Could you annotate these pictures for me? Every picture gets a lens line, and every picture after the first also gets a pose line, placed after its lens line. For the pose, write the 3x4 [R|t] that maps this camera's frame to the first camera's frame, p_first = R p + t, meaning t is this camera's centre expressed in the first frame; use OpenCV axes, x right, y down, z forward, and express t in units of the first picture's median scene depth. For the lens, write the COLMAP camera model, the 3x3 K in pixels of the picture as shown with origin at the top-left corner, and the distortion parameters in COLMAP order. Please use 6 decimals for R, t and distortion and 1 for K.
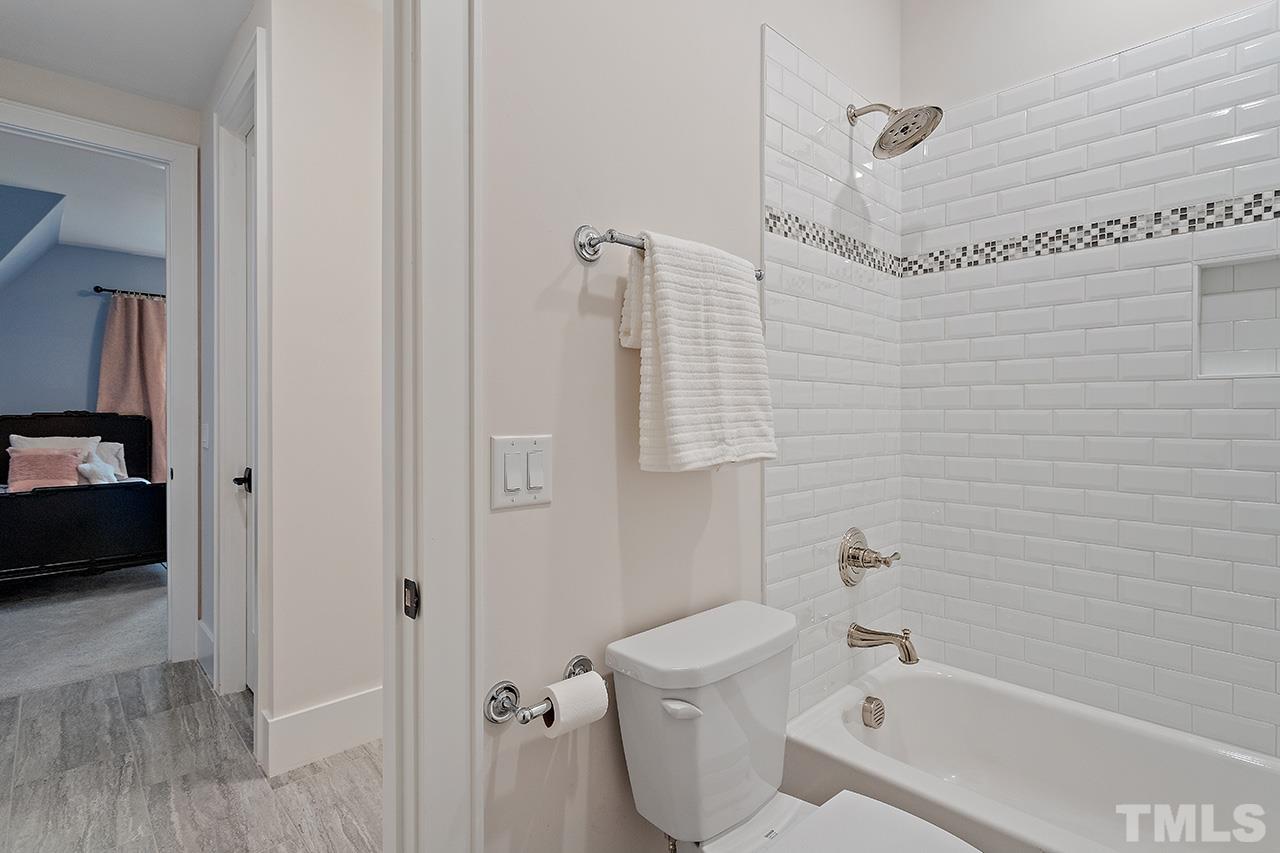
lens RADIAL K [[621.3, 0, 638.7], [0, 621.3, 414.5], [0, 0, 1]] dist [-0.002724, -0.001092]
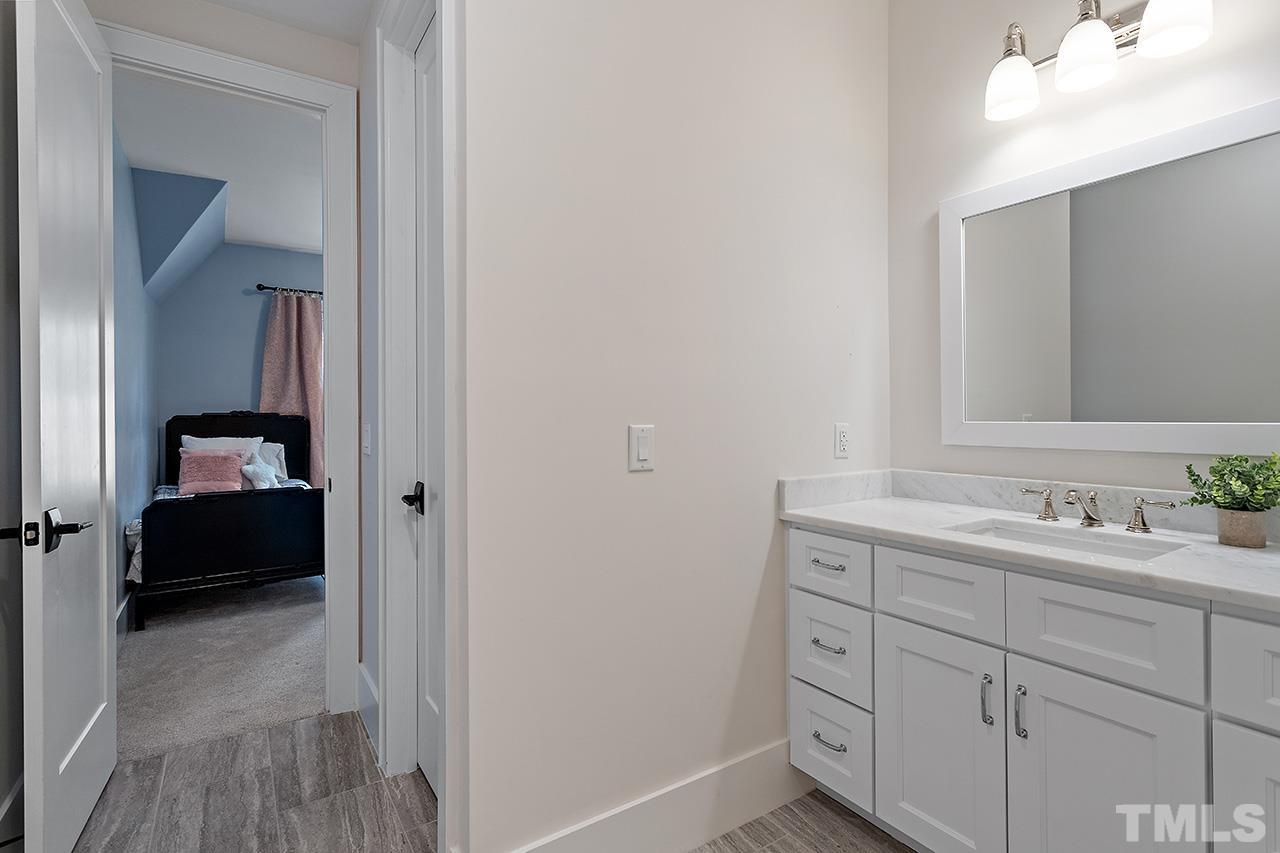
lens RADIAL K [[621.3, 0, 638.7], [0, 621.3, 414.5], [0, 0, 1]] dist [-0.002724, -0.001092]
pose [[0.983762, -0.002576, -0.179459, -0.157236], [0.002566, 0.999997, -0.000287, 0.002397], [0.179459, -0.000178, 0.983765, 0.205484]]
